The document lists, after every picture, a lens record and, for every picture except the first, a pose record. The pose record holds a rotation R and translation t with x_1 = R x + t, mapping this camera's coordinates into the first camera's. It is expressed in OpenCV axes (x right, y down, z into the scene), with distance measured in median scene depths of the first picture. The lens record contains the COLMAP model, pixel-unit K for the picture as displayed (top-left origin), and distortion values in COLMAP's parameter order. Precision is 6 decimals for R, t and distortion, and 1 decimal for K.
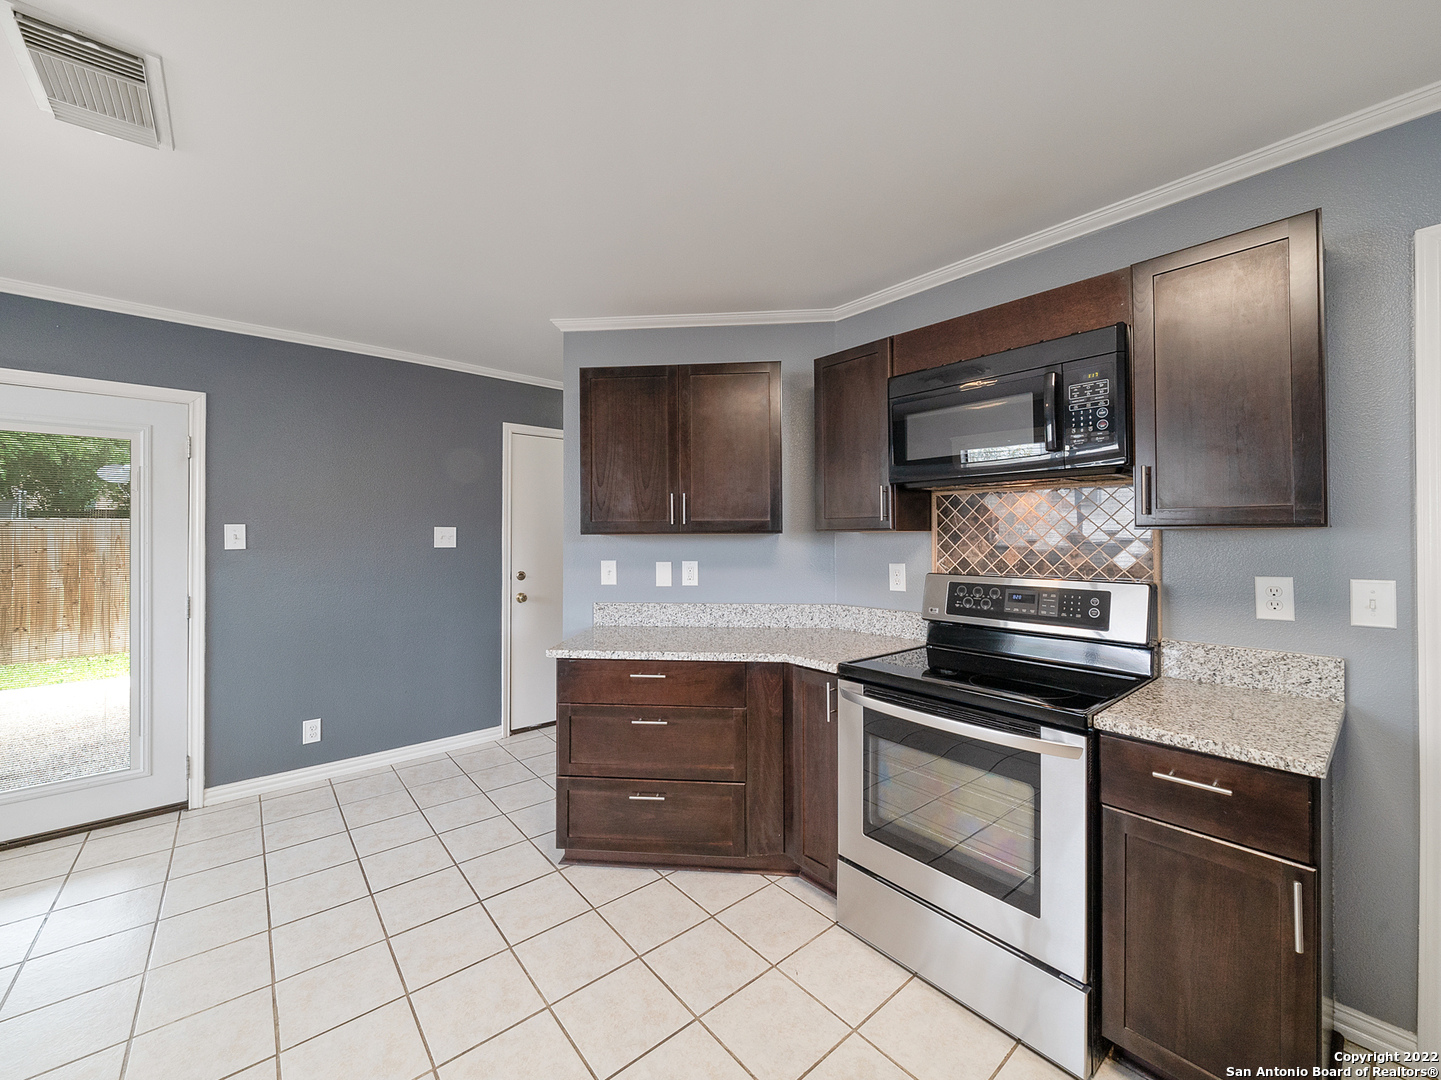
lens RADIAL K [[566.4, 0, 714.6], [0, 566.4, 531.6], [0, 0, 1]] dist [-0.003159, -0.000753]
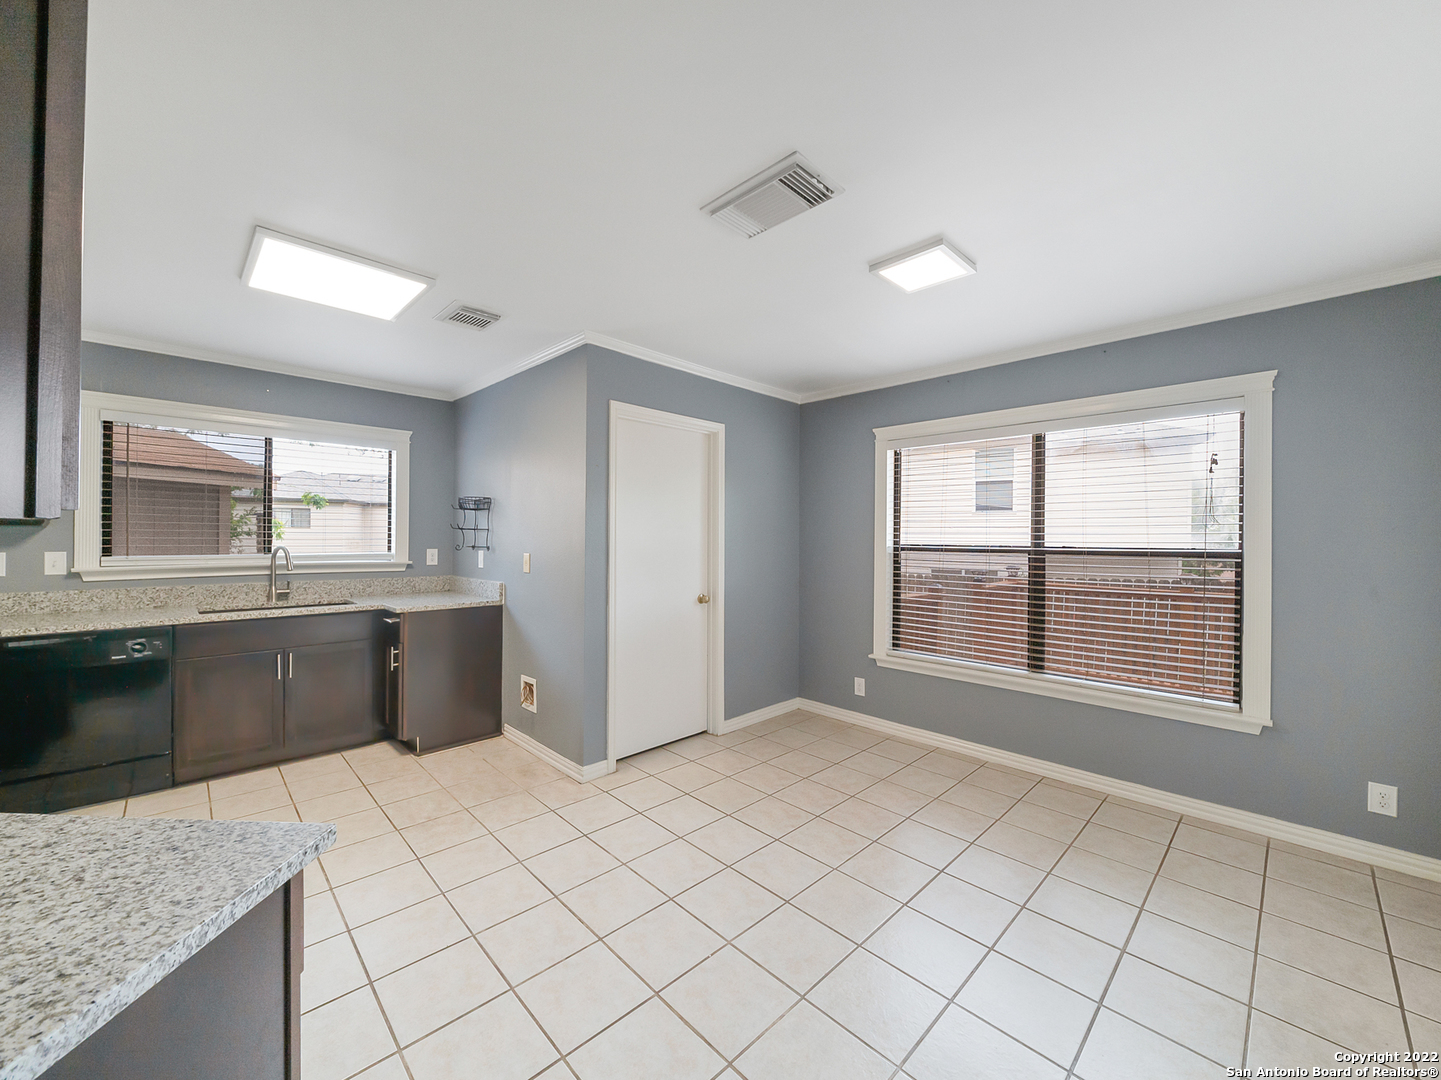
lens RADIAL K [[566.4, 0, 713.1], [0, 566.4, 535.9], [0, 0, 1]] dist [-0.003159, -0.000753]
pose [[-0.997802, -0.008161, -0.065757, -0.518271], [-0.007333, 0.999891, -0.012833, 0.014631], [0.065854, -0.012323, -0.997753, 1.382486]]
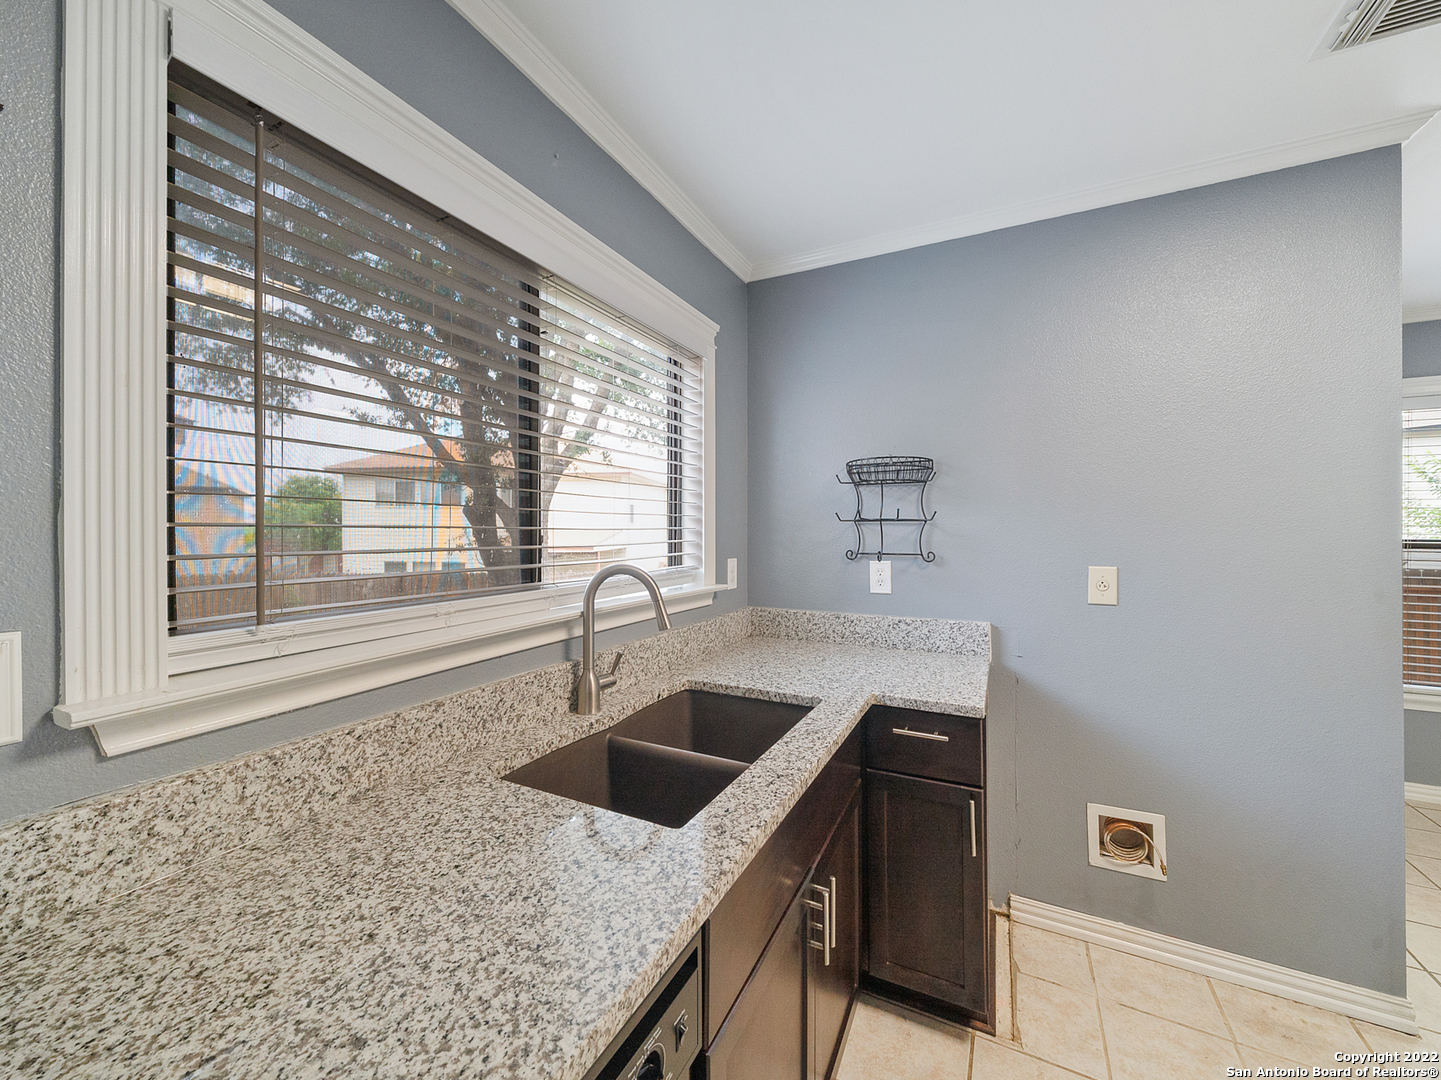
lens RADIAL K [[566.4, 0, 706.3], [0, 566.4, 530.5], [0, 0, 1]] dist [-0.003159, -0.000753]
pose [[-0.930158, -0.001145, -0.367158, 0.713601], [0.003449, 0.999924, -0.011856, 0.002115], [0.367144, -0.012295, -0.930083, 0.327395]]
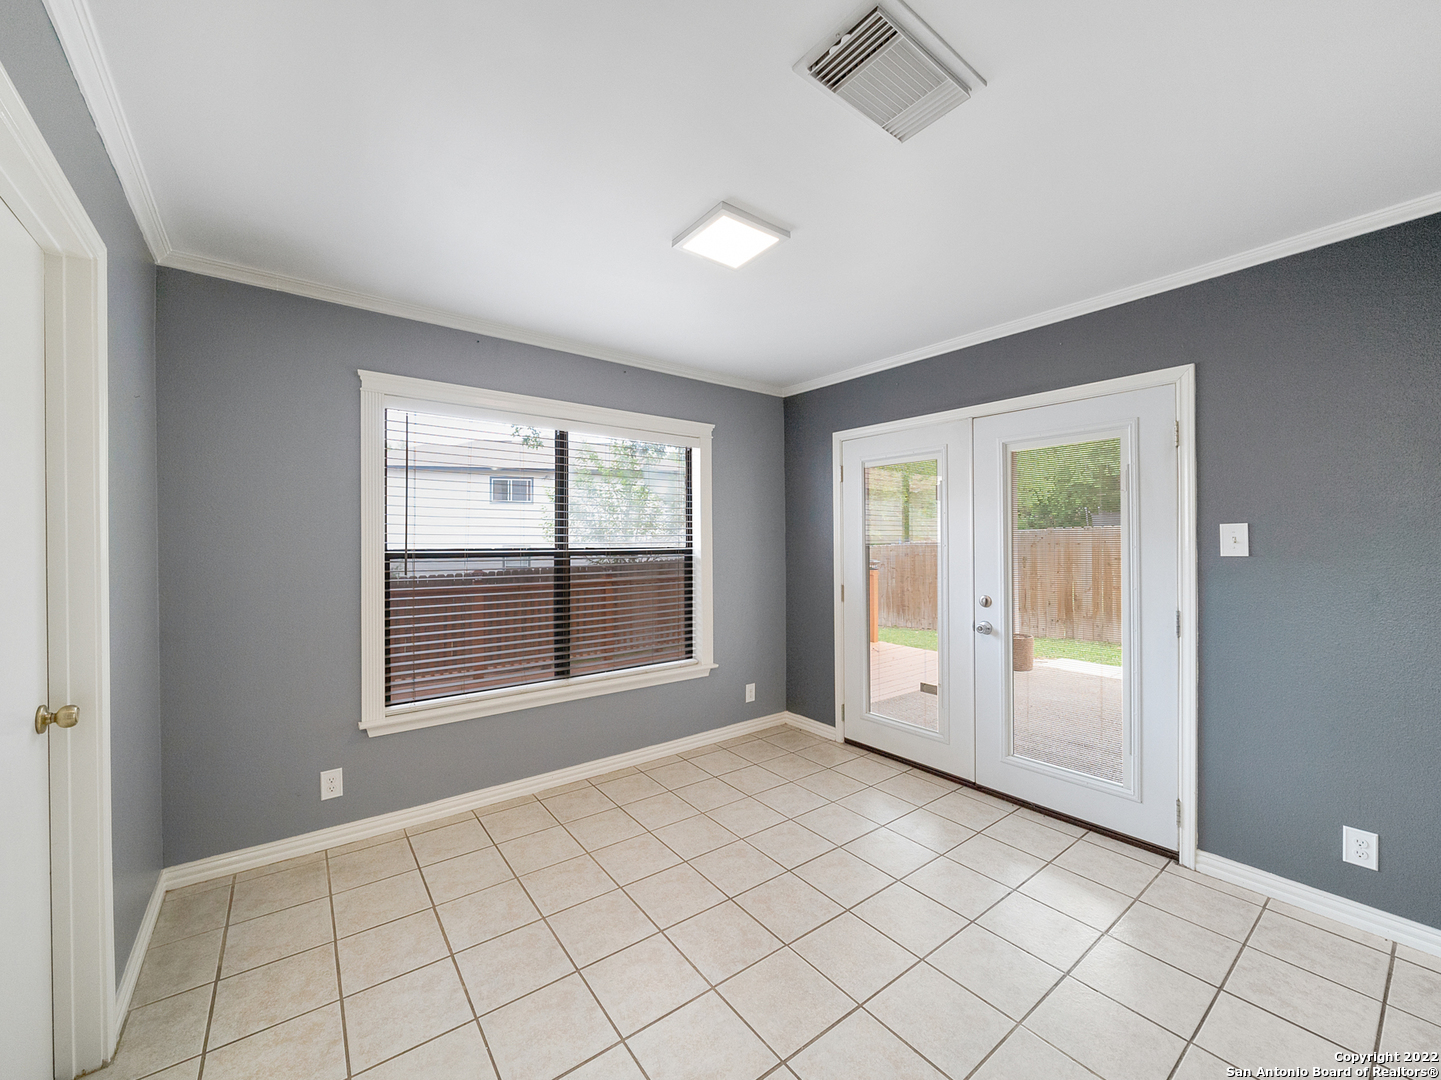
lens RADIAL K [[566.4, 0, 713.0], [0, 566.4, 539.8], [0, 0, 1]] dist [-0.003159, -0.000753]
pose [[-0.058853, -0.002373, -0.998264, -0.058617], [0.011514, 0.999929, -0.003056, 0.004473], [0.998200, -0.011674, -0.058821, 0.436494]]
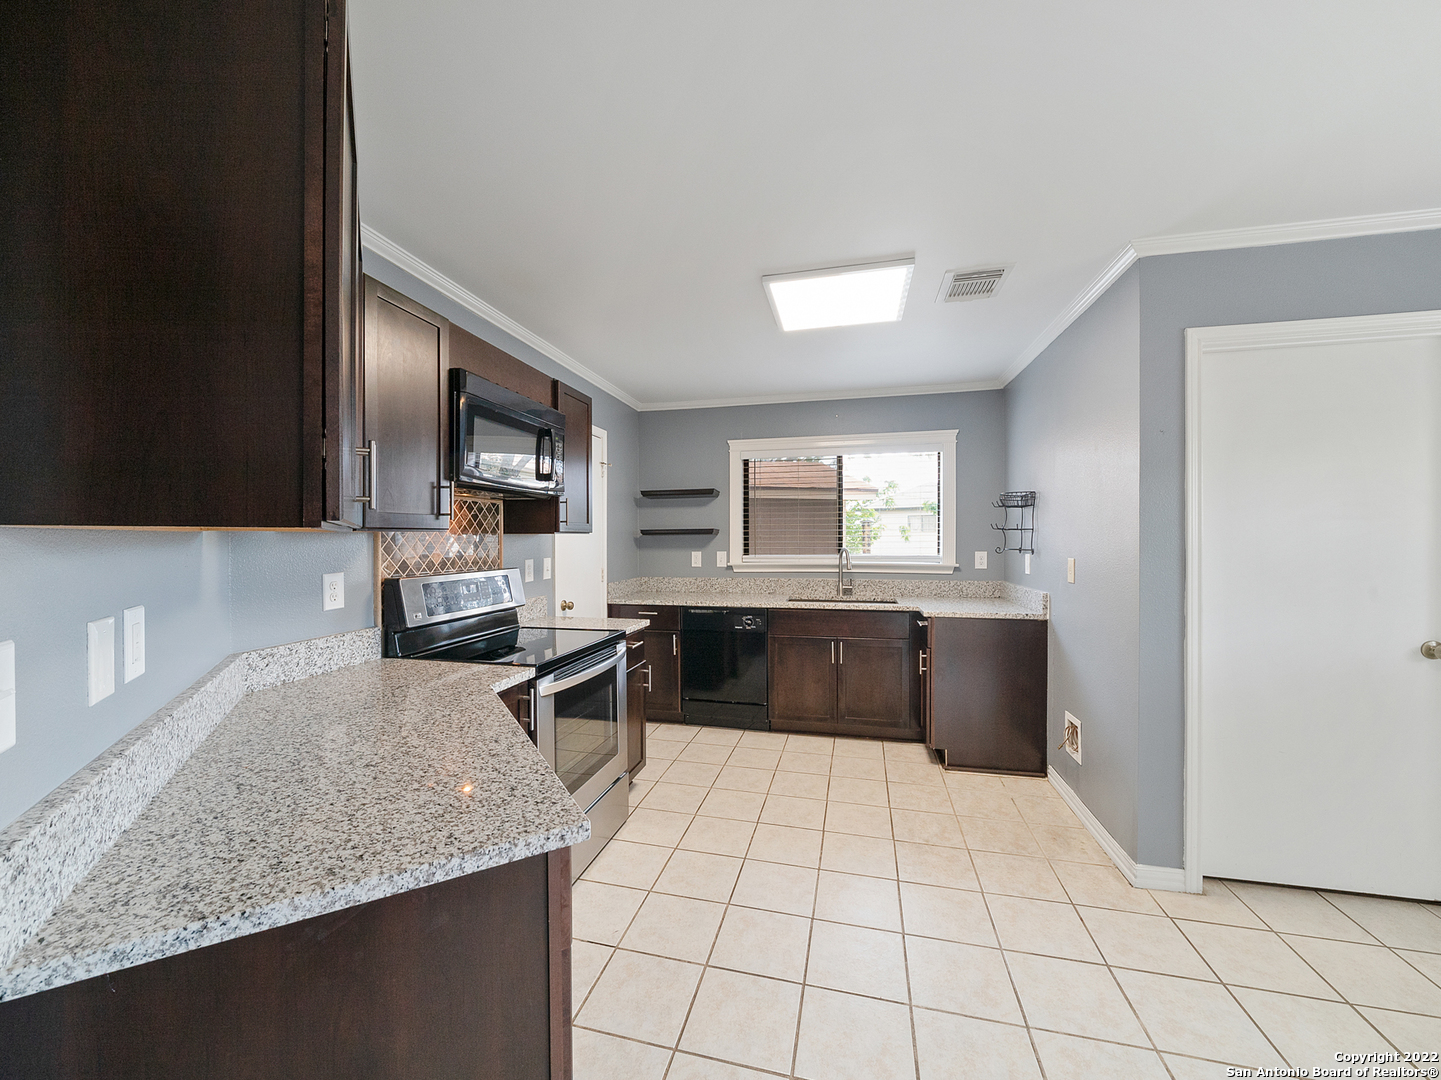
lens RADIAL K [[566.4, 0, 711.1], [0, 566.4, 542.8], [0, 0, 1]] dist [-0.003159, -0.000753]
pose [[-0.579965, -0.002889, 0.814636, -0.656971], [-0.003343, 0.999994, 0.001167, 0.013898], [-0.814635, -0.002046, -0.579971, 1.138561]]
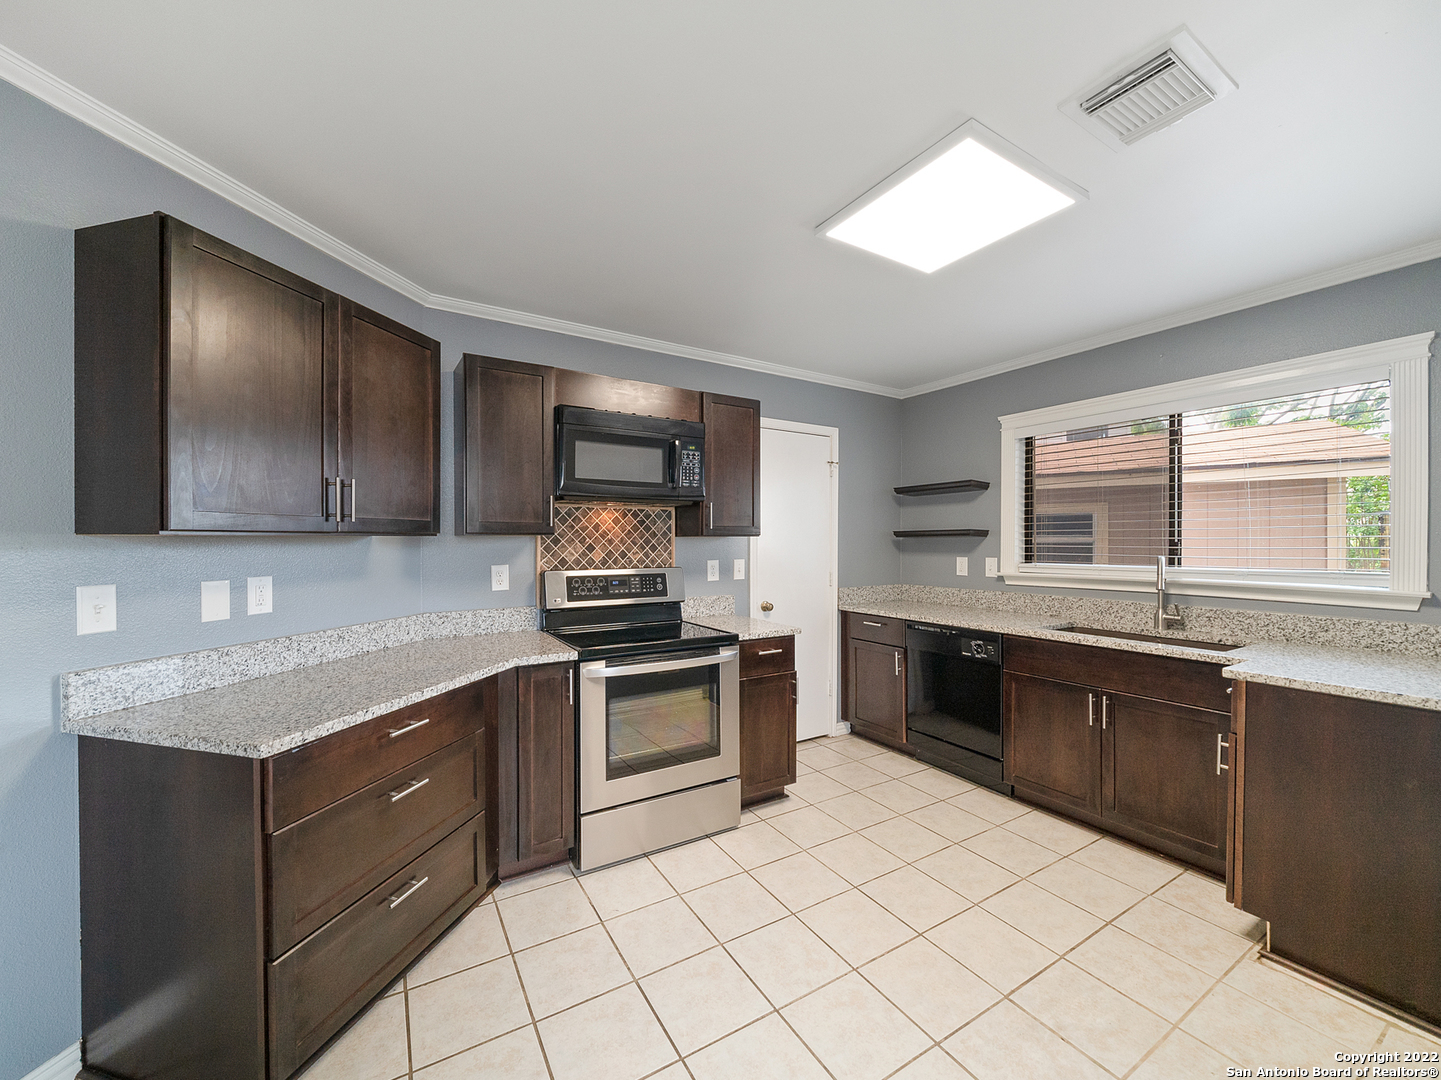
lens RADIAL K [[566.4, 0, 709.1], [0, 566.4, 541.6], [0, 0, 1]] dist [-0.003159, -0.000753]
pose [[0.166465, 0.000884, 0.986047, -0.750240], [-0.009260, 0.999957, 0.000667, 0.007867], [-0.986004, -0.009242, 0.166466, 0.472913]]
